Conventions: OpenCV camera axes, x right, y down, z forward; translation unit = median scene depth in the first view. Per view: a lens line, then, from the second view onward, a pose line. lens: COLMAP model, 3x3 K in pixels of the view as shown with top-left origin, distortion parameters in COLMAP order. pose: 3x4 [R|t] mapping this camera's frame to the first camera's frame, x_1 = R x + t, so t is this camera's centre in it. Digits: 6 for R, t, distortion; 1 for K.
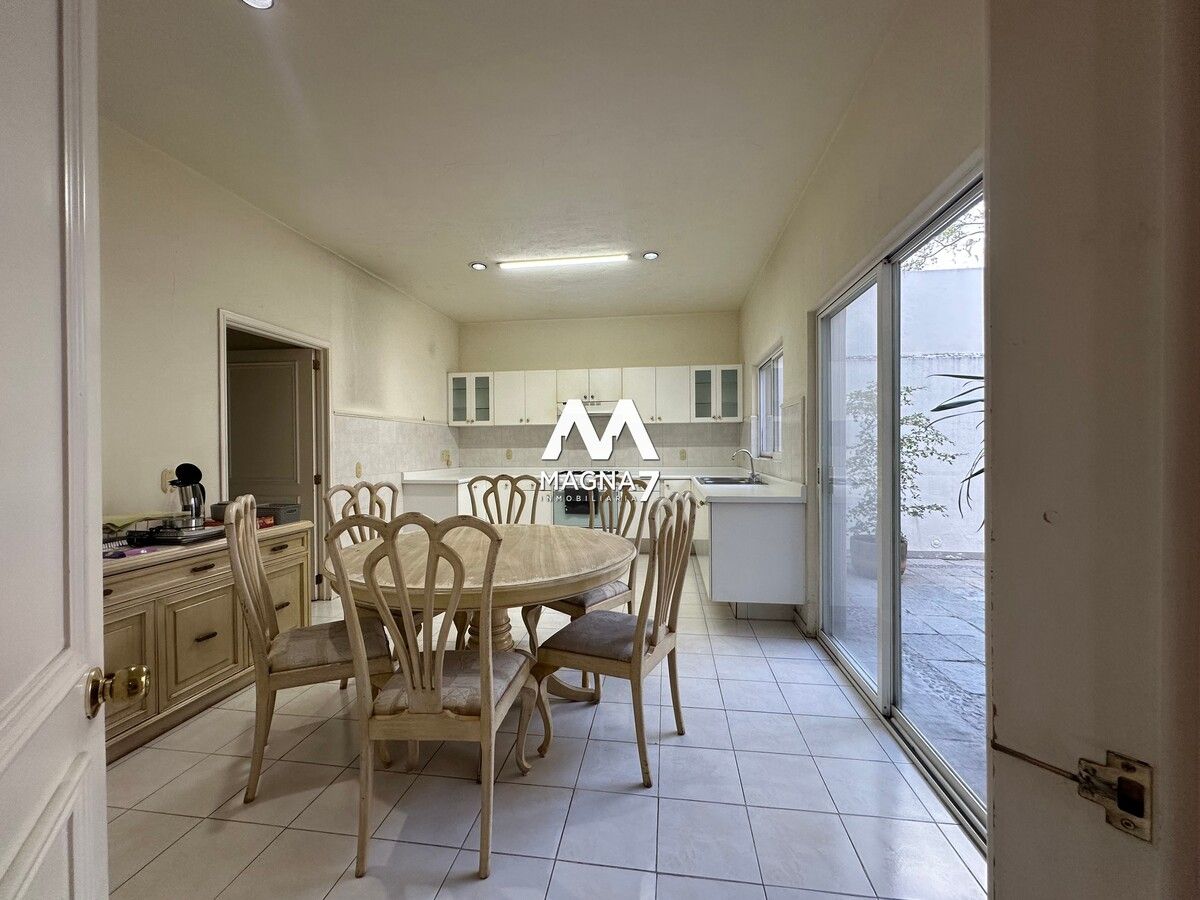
lens RADIAL K [[478.5, 0, 600.7], [0, 478.5, 450.6], [0, 0, 1]] dist [-0.001818, 0.000645]
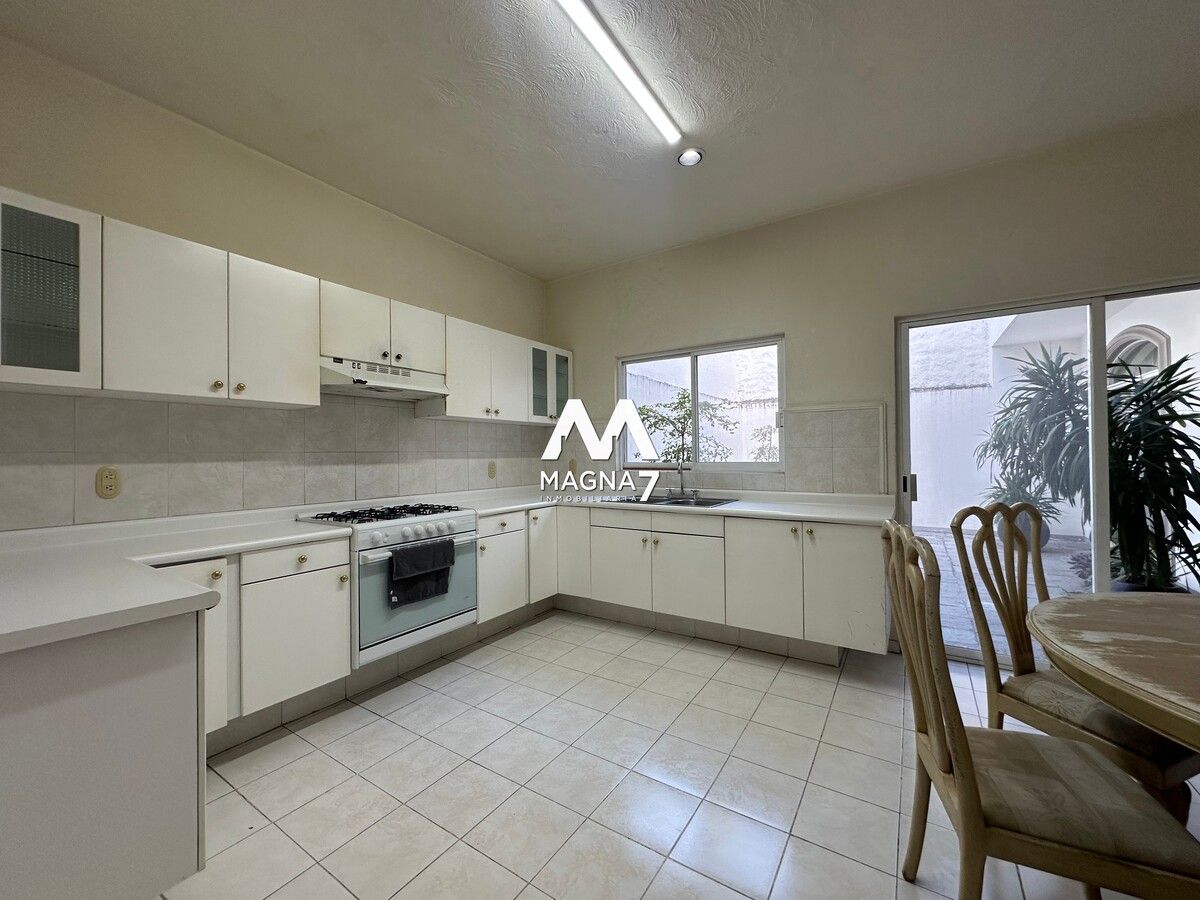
lens RADIAL K [[478.5, 0, 600.7], [0, 478.5, 450.6], [0, 0, 1]] dist [-0.001818, 0.000645]
pose [[0.420245, 0.011113, 0.907342, -0.390915], [0.025773, 0.999375, -0.024177, 0.001713], [-0.907044, 0.033545, 0.419696, 0.625081]]
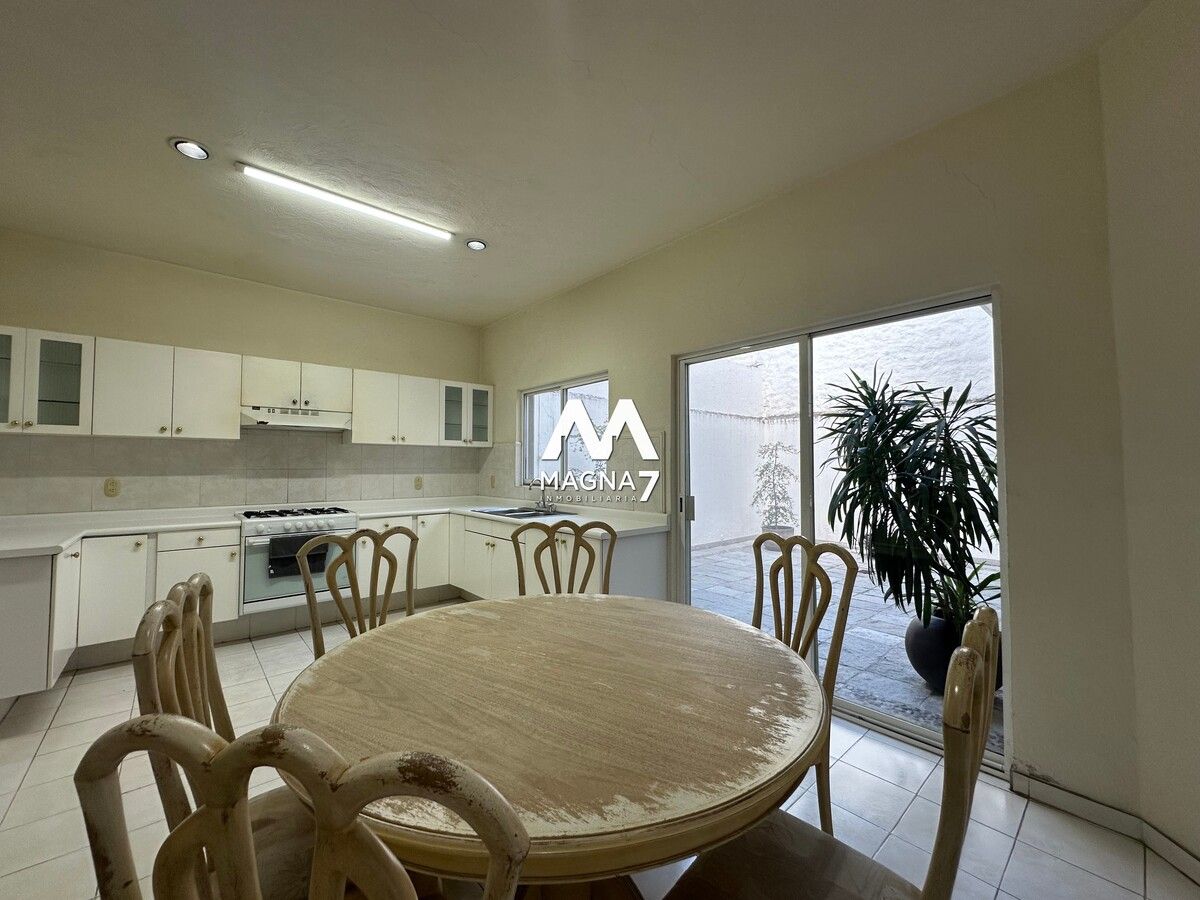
lens RADIAL K [[478.5, 0, 600.7], [0, 478.5, 450.6], [0, 0, 1]] dist [-0.001818, 0.000645]
pose [[0.645063, 0.033988, 0.763373, -0.281318], [0.008961, 0.998605, -0.052034, -0.002235], [-0.764077, 0.040406, 0.643858, 0.229018]]
